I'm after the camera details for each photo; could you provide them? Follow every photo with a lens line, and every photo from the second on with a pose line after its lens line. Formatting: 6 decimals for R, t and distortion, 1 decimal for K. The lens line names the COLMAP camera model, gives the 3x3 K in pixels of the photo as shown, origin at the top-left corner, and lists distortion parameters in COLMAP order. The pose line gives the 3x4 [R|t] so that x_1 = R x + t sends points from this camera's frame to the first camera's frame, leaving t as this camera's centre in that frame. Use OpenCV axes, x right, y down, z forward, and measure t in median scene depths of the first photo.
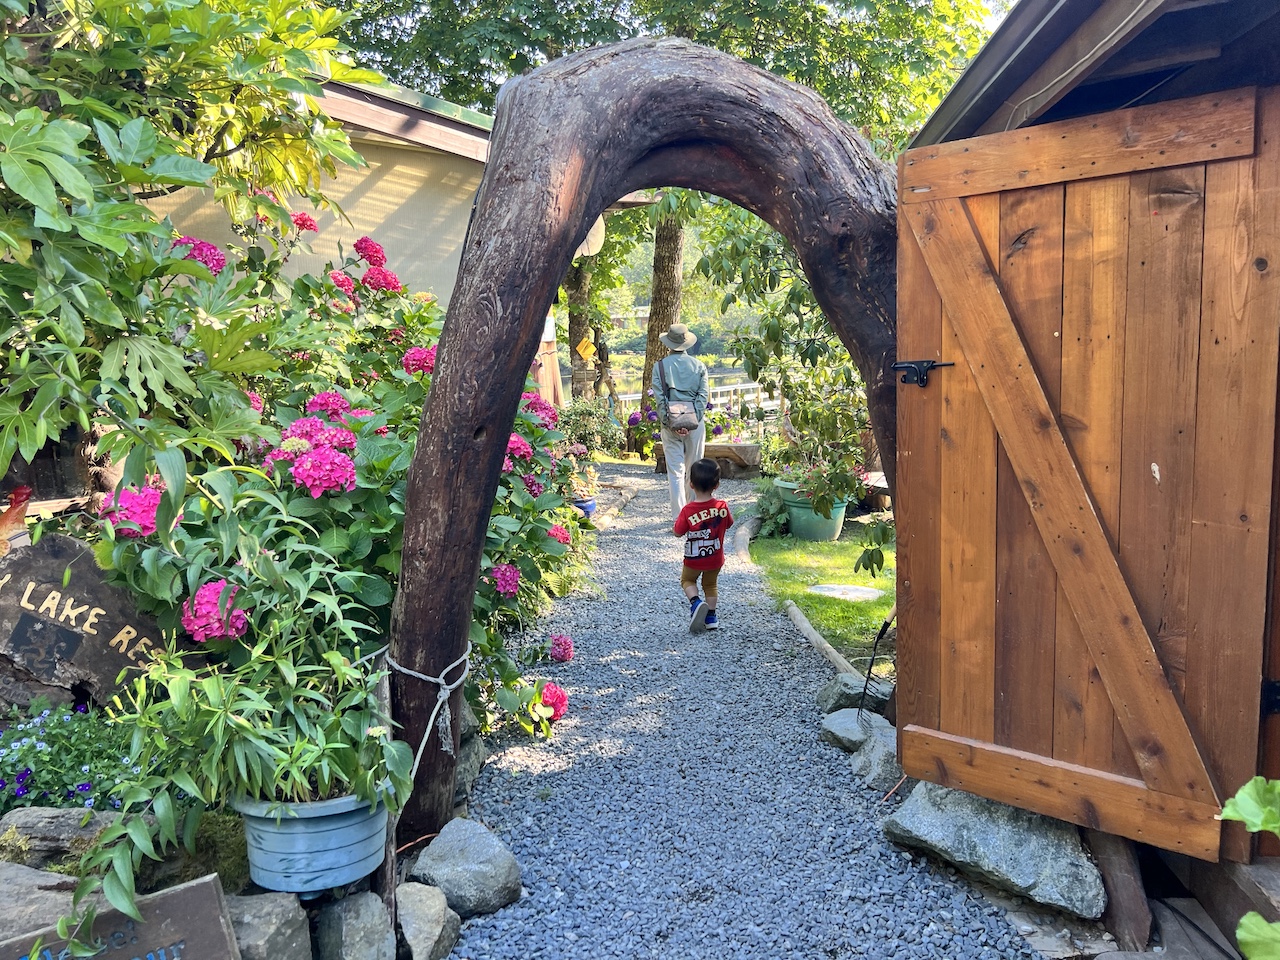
lens RADIAL K [[952.9, 0, 641.4], [0, 952.9, 481.2], [0, 0, 1]] dist [-0.002789, -0.010151]
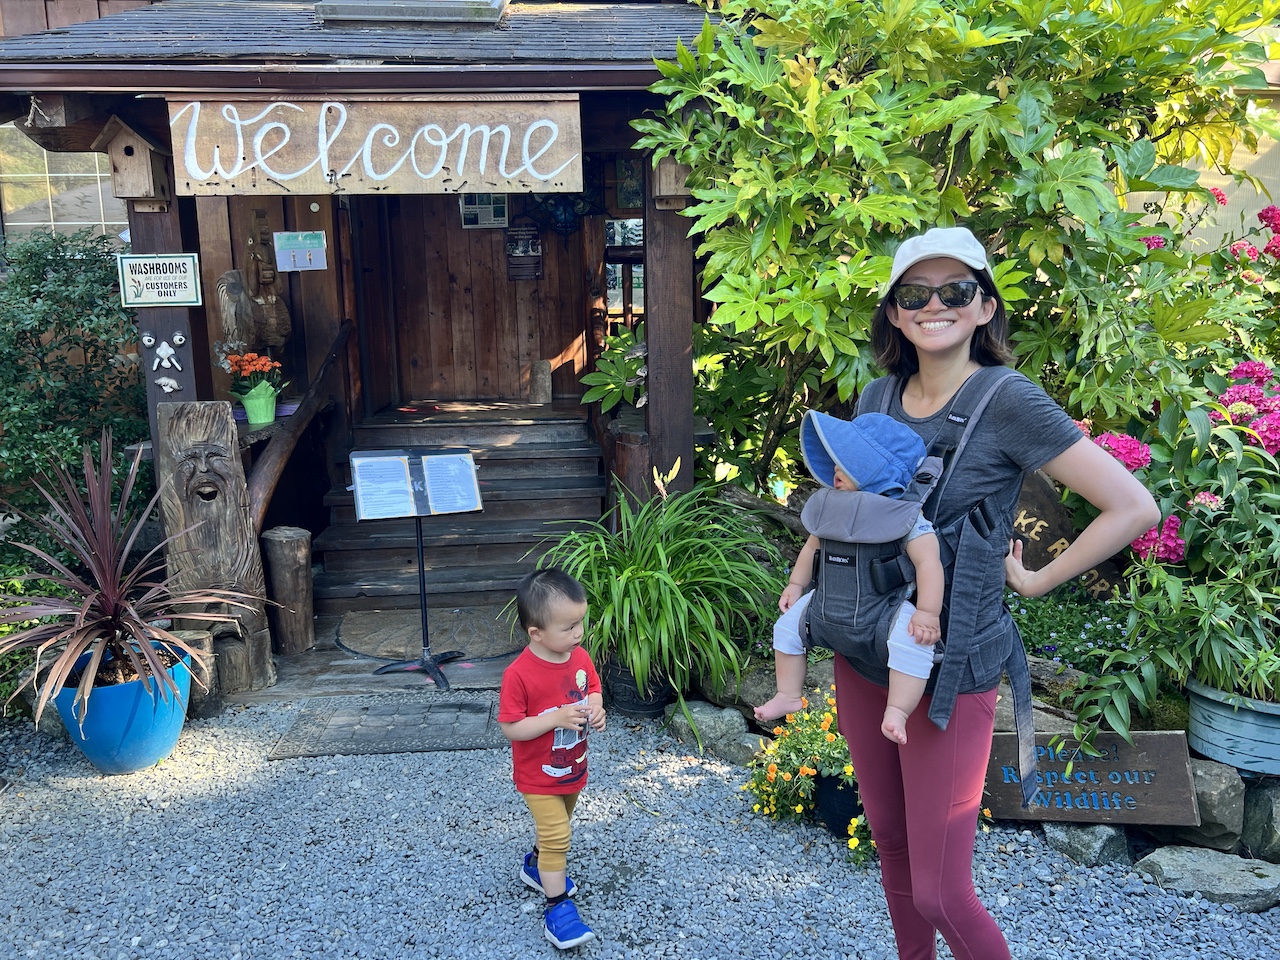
lens RADIAL K [[952.9, 0, 637.8], [0, 952.9, 478.0], [0, 0, 1]] dist [-0.002789, -0.010151]
pose [[0.735280, 0.128043, -0.665558, -0.123384], [-0.092103, 0.991760, 0.089047, 0.010138], [0.671476, -0.004174, 0.741015, -0.357999]]
